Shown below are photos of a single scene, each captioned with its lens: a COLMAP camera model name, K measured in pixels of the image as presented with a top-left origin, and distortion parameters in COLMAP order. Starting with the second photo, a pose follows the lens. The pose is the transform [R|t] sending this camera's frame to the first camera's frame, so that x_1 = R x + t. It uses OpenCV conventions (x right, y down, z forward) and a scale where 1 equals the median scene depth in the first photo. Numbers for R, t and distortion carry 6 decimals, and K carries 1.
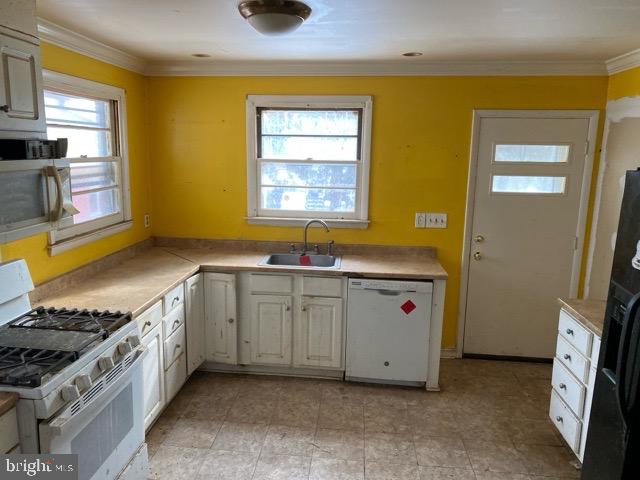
lens RADIAL K [[490.6, 0, 315.3], [0, 490.6, 237.8], [0, 0, 1]] dist [0.047057, -0.059721]
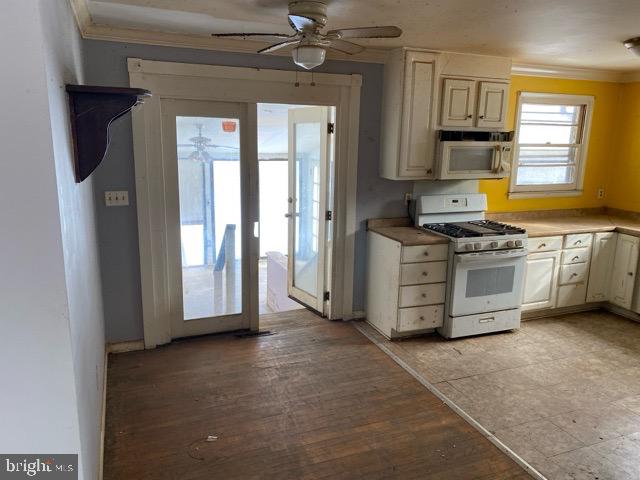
lens RADIAL K [[490.6, 0, 315.3], [0, 490.6, 238.9], [0, 0, 1]] dist [0.047057, -0.059721]
pose [[0.460709, 0.177949, -0.869529, 0.587869], [-0.170938, 0.979143, 0.109811, 0.084460], [0.870935, 0.098045, 0.481519, -0.357403]]
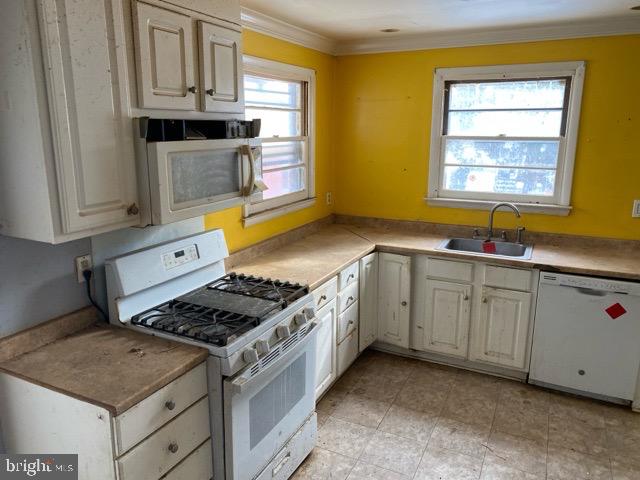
lens RADIAL K [[490.6, 0, 312.3], [0, 490.6, 234.9], [0, 0, 1]] dist [0.047057, -0.059721]
pose [[0.931998, 0.061028, -0.357290, -0.000935], [-0.048424, 0.997852, 0.044125, -0.001795], [0.359215, -0.023823, 0.932951, 0.027982]]
